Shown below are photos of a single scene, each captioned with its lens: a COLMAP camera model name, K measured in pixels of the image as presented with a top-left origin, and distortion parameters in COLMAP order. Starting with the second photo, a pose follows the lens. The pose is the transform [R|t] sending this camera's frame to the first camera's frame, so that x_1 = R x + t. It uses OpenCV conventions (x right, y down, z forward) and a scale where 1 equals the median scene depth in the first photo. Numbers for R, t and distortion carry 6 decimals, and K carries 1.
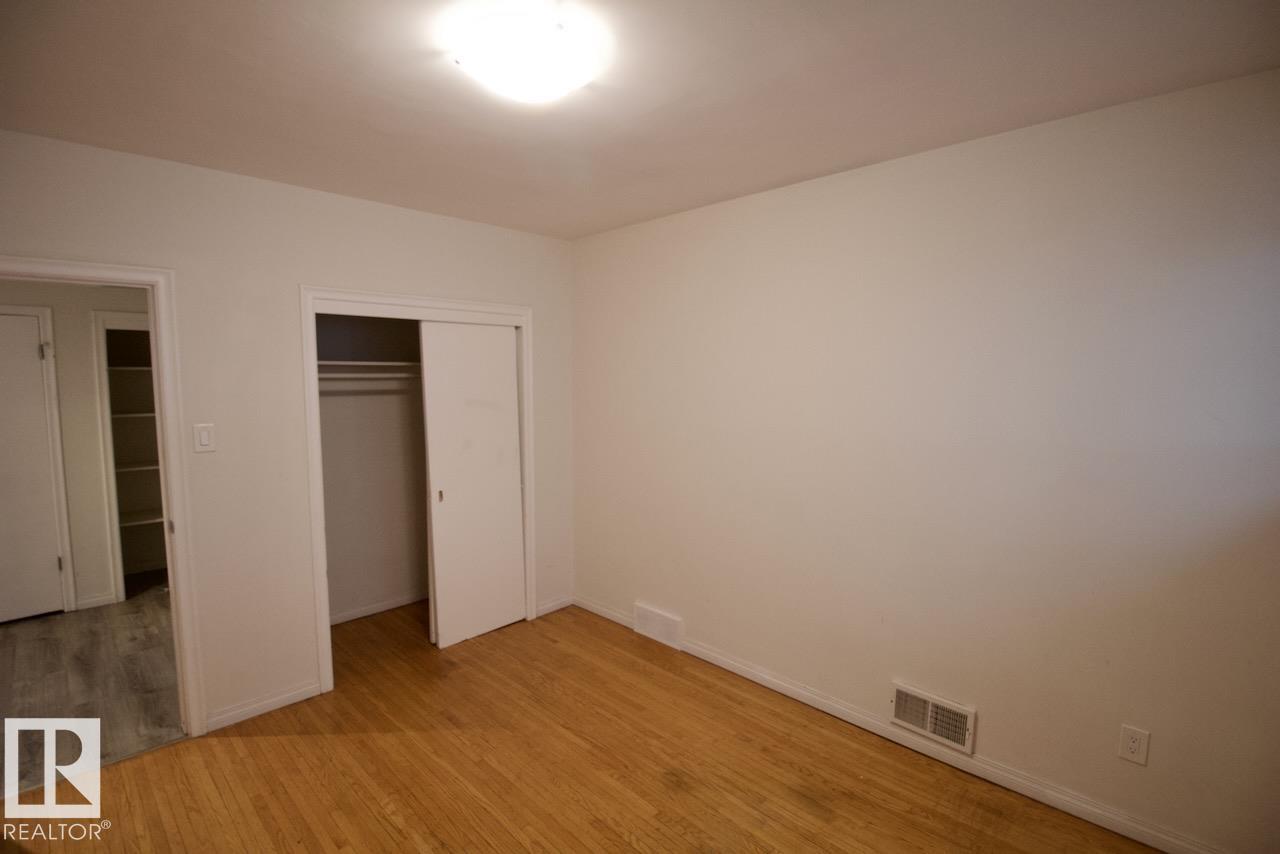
lens RADIAL K [[592.5, 0, 644.3], [0, 592.5, 422.5], [0, 0, 1]] dist [0.002094, -0.015258]
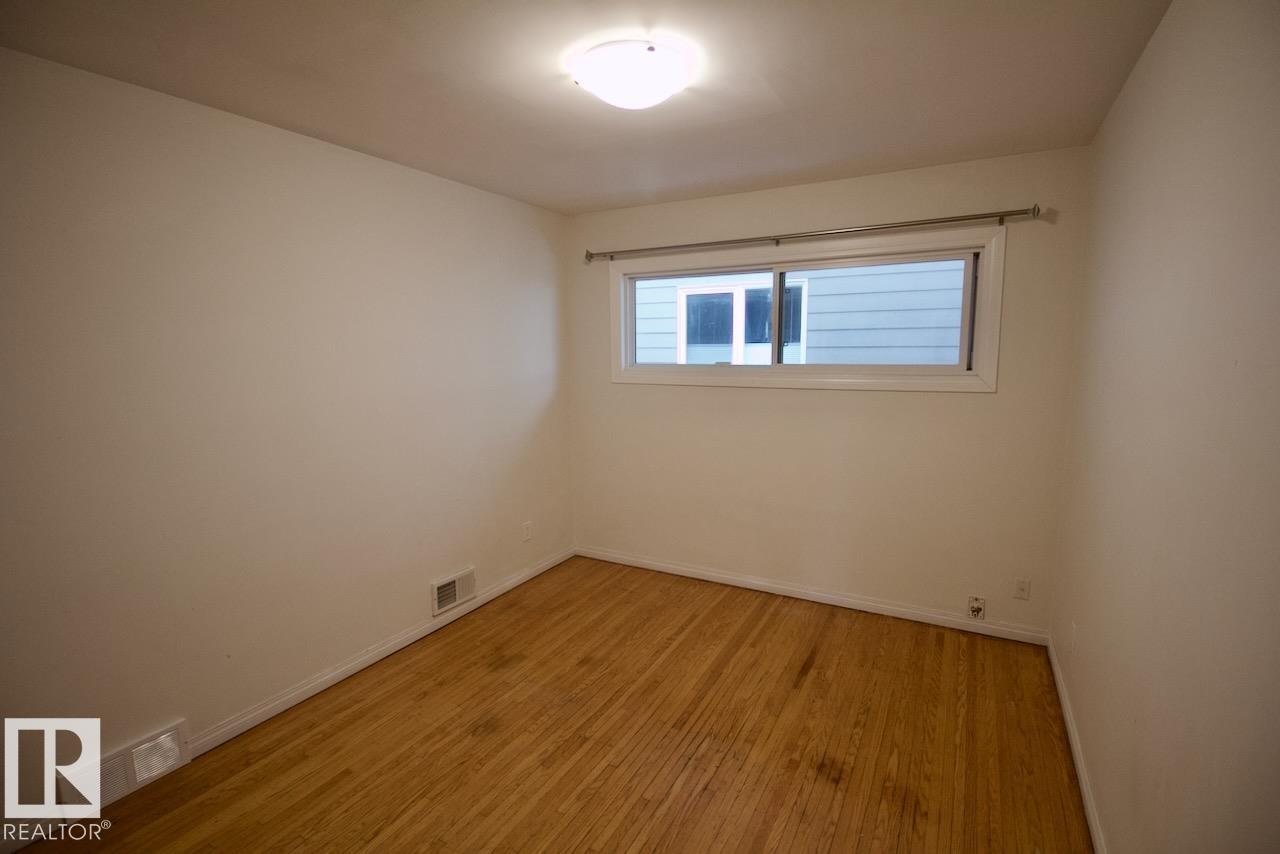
lens RADIAL K [[592.5, 0, 644.3], [0, 592.5, 422.5], [0, 0, 1]] dist [0.002094, -0.015258]
pose [[-0.269069, -0.126705, 0.954750, -0.971786], [0.082810, 0.984594, 0.154003, -0.074231], [-0.959554, 0.120501, -0.254431, 0.930665]]
